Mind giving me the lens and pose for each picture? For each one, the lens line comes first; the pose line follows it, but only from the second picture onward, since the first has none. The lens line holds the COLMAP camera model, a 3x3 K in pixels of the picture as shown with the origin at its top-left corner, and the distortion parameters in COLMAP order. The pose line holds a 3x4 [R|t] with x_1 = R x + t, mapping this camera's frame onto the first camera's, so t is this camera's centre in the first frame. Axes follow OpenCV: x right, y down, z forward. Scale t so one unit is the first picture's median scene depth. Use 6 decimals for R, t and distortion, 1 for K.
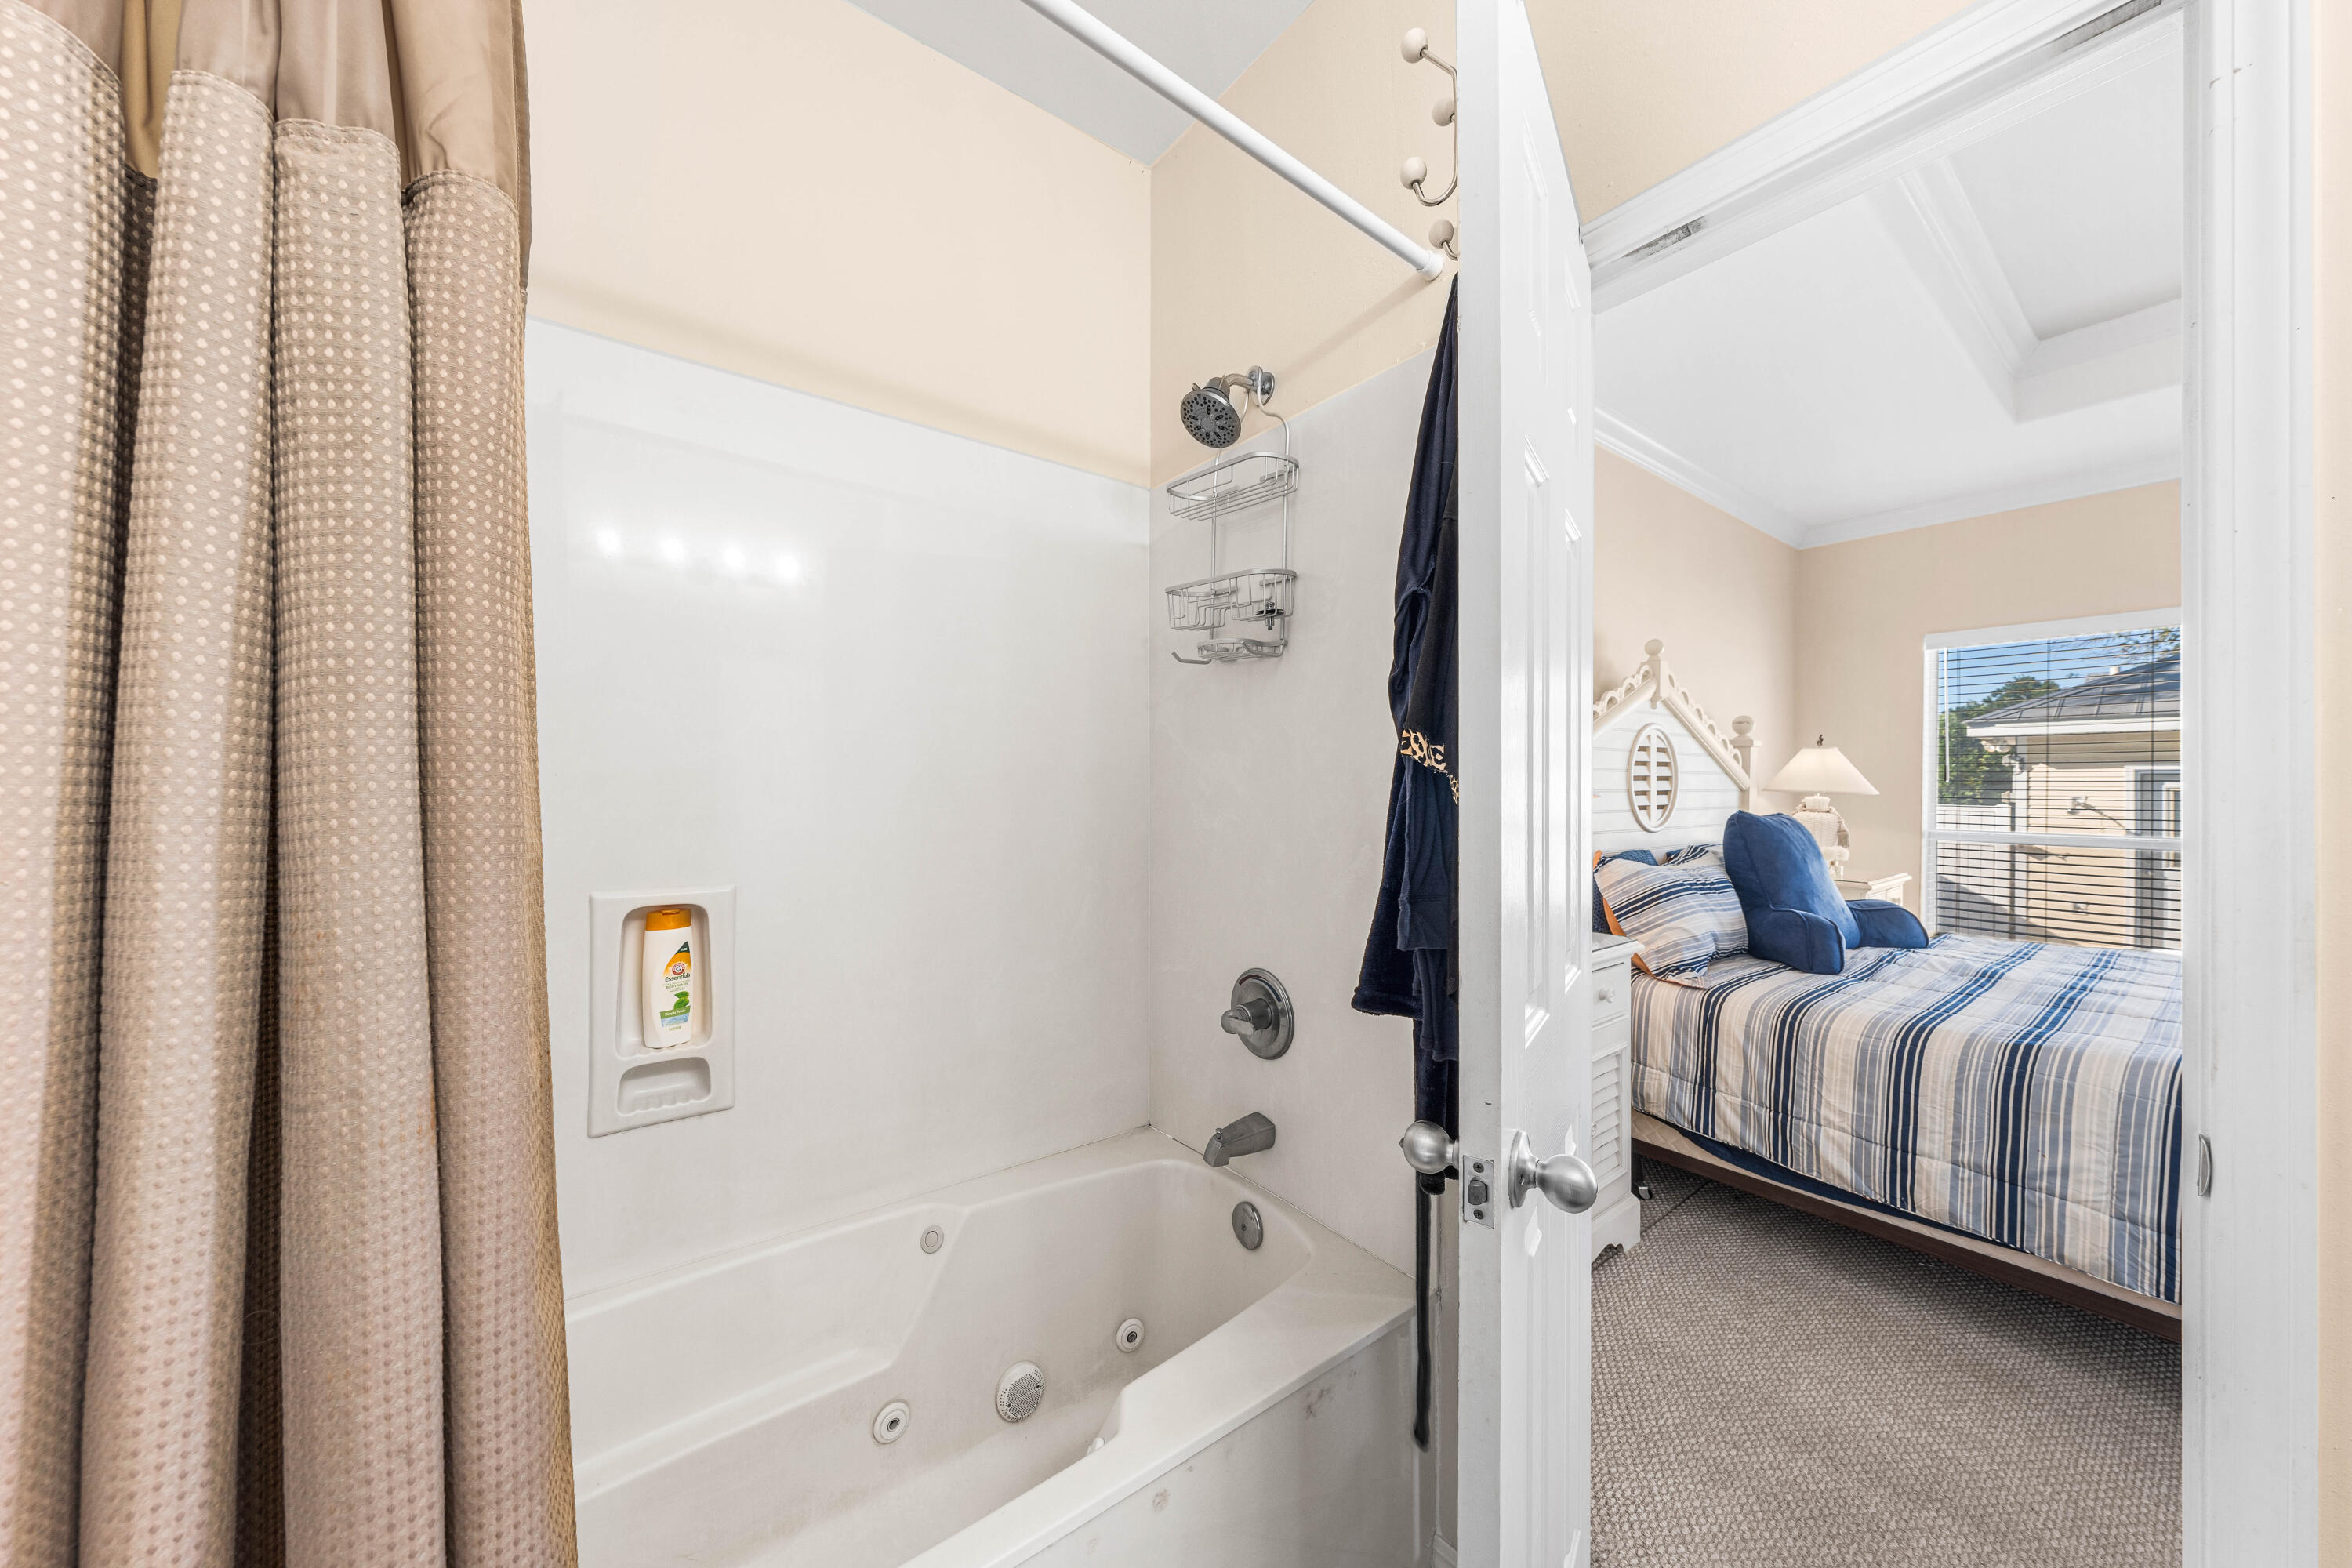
lens RADIAL K [[795.3, 0, 1176.0], [0, 795.3, 784.0], [0, 0, 1]] dist [0.001155, 0.000105]
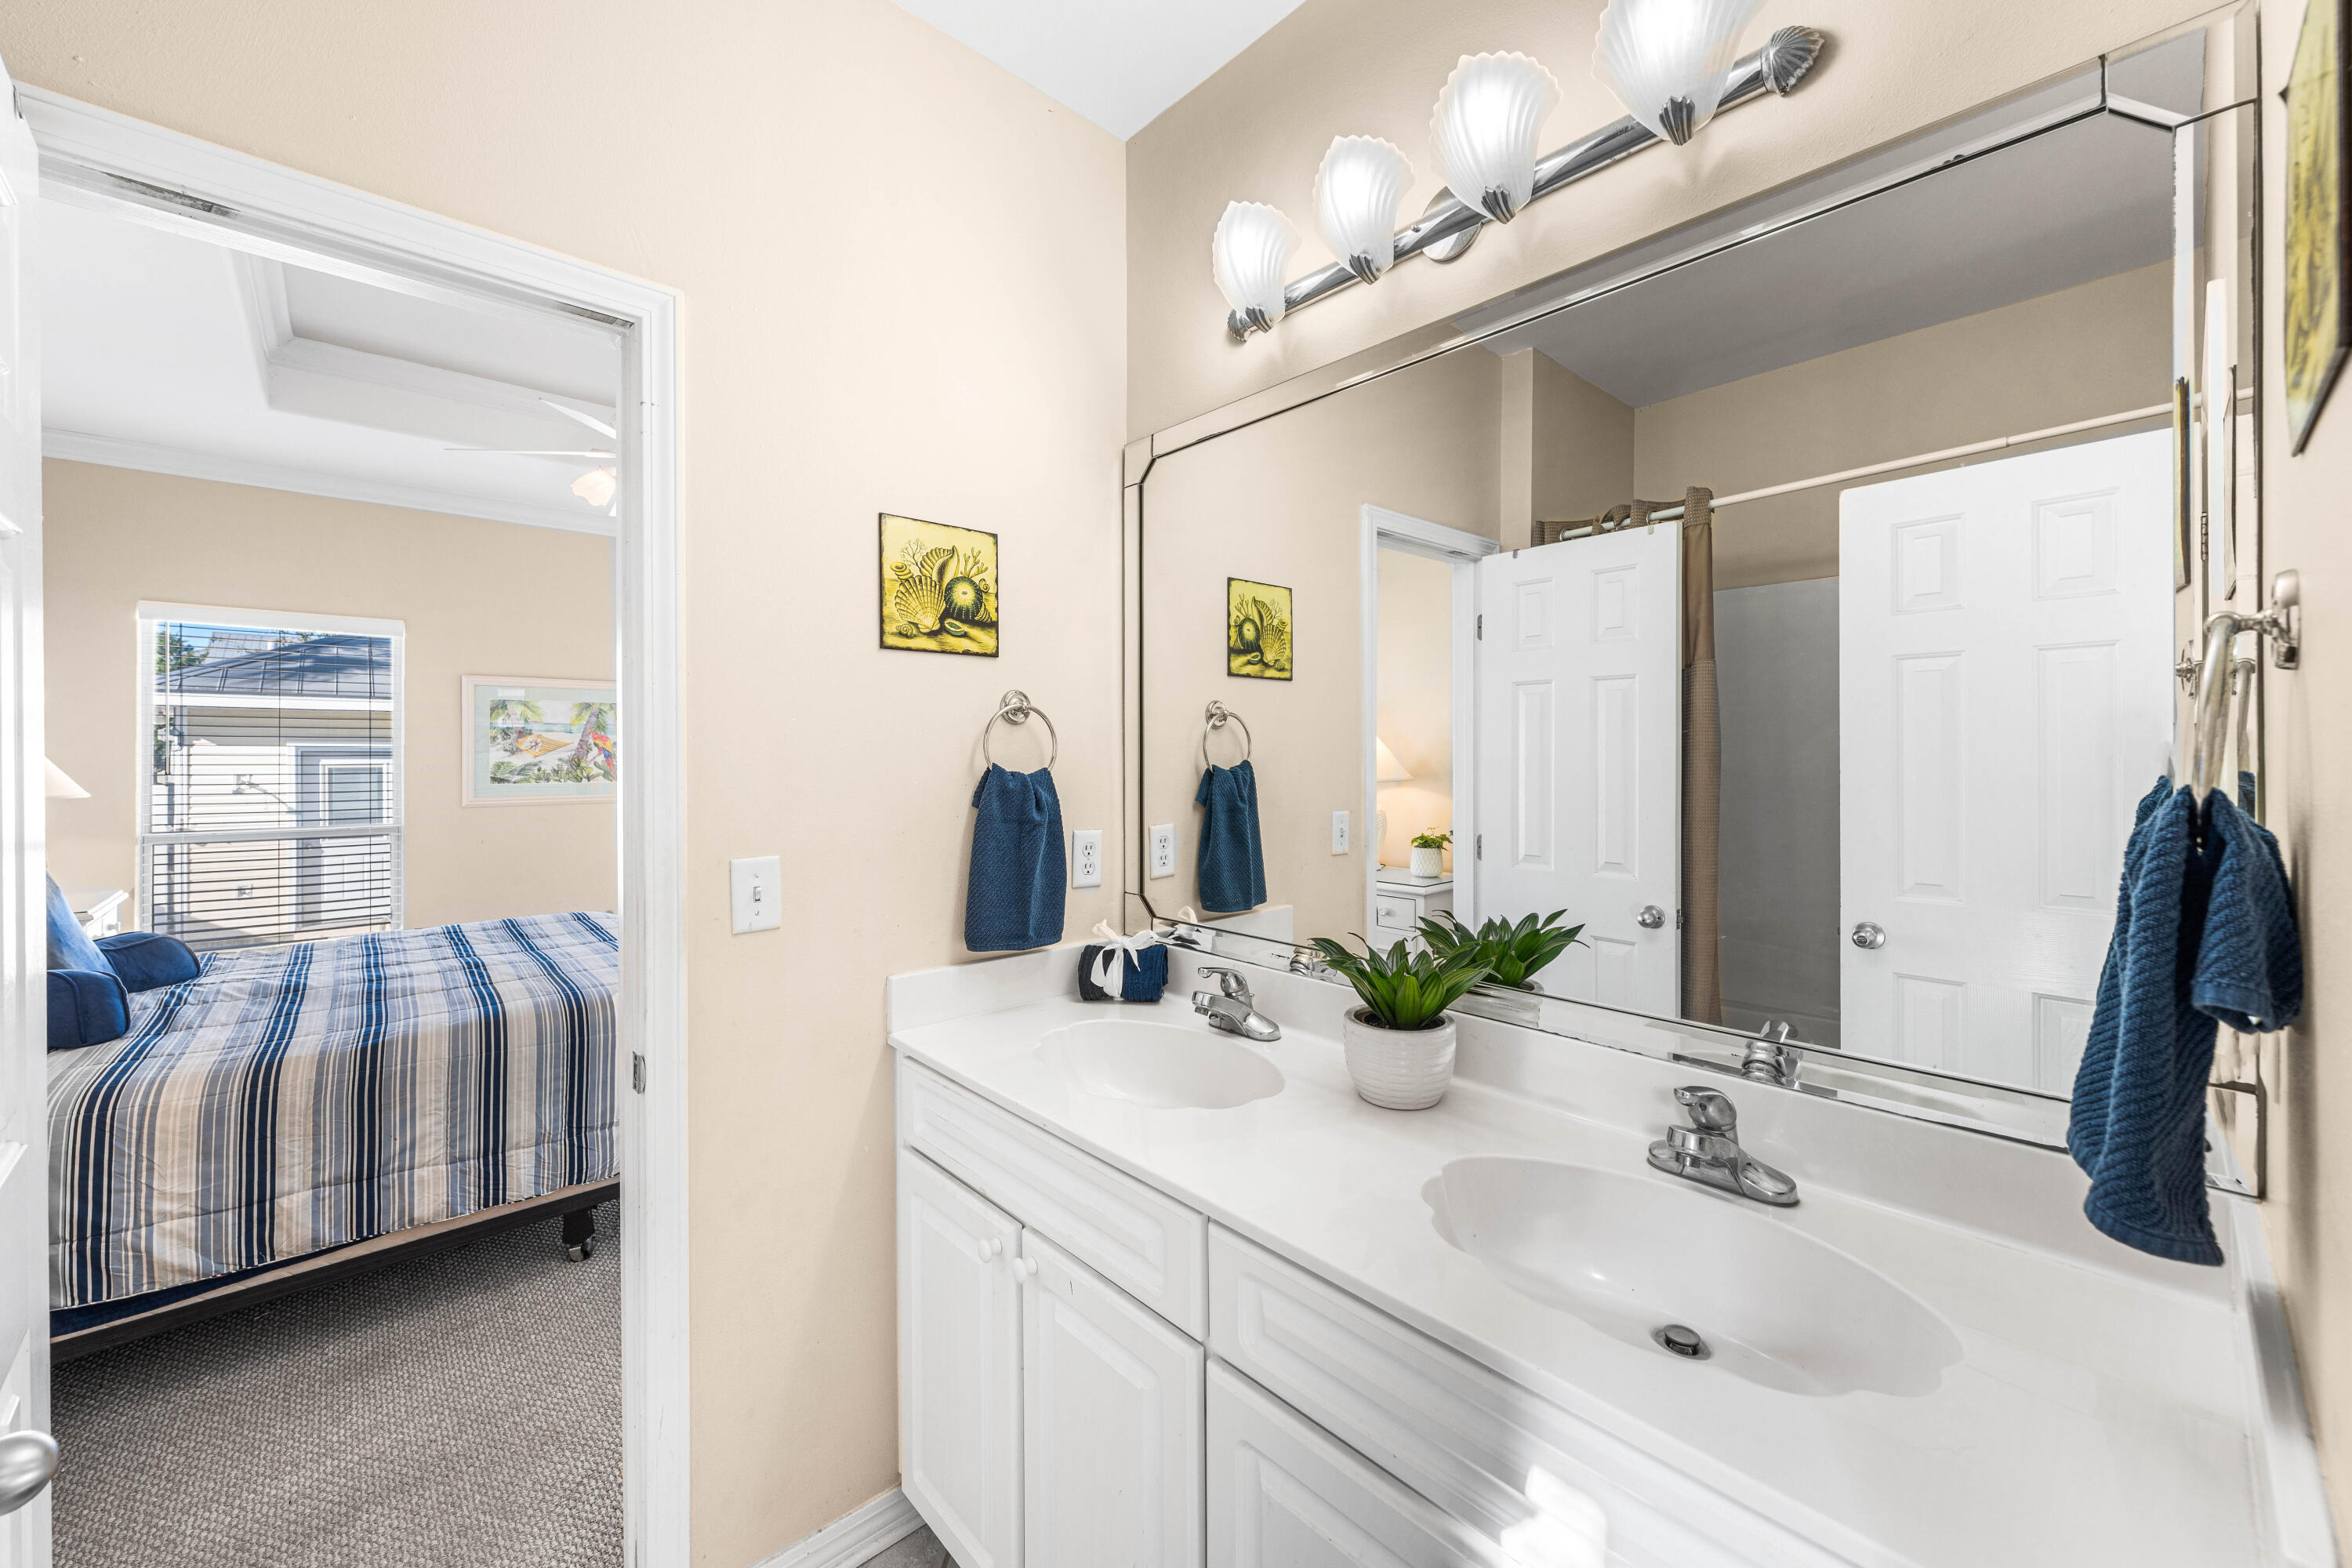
lens RADIAL K [[871.0, 0, 1170.5], [0, 871.0, 759.5], [0, 0, 1]] dist [-0.001105, -0.000288]
pose [[-0.097046, -0.001082, 0.995279, -0.198114], [0.001678, 0.999998, 0.001251, -0.055458], [-0.995278, 0.001792, -0.097044, 0.037563]]
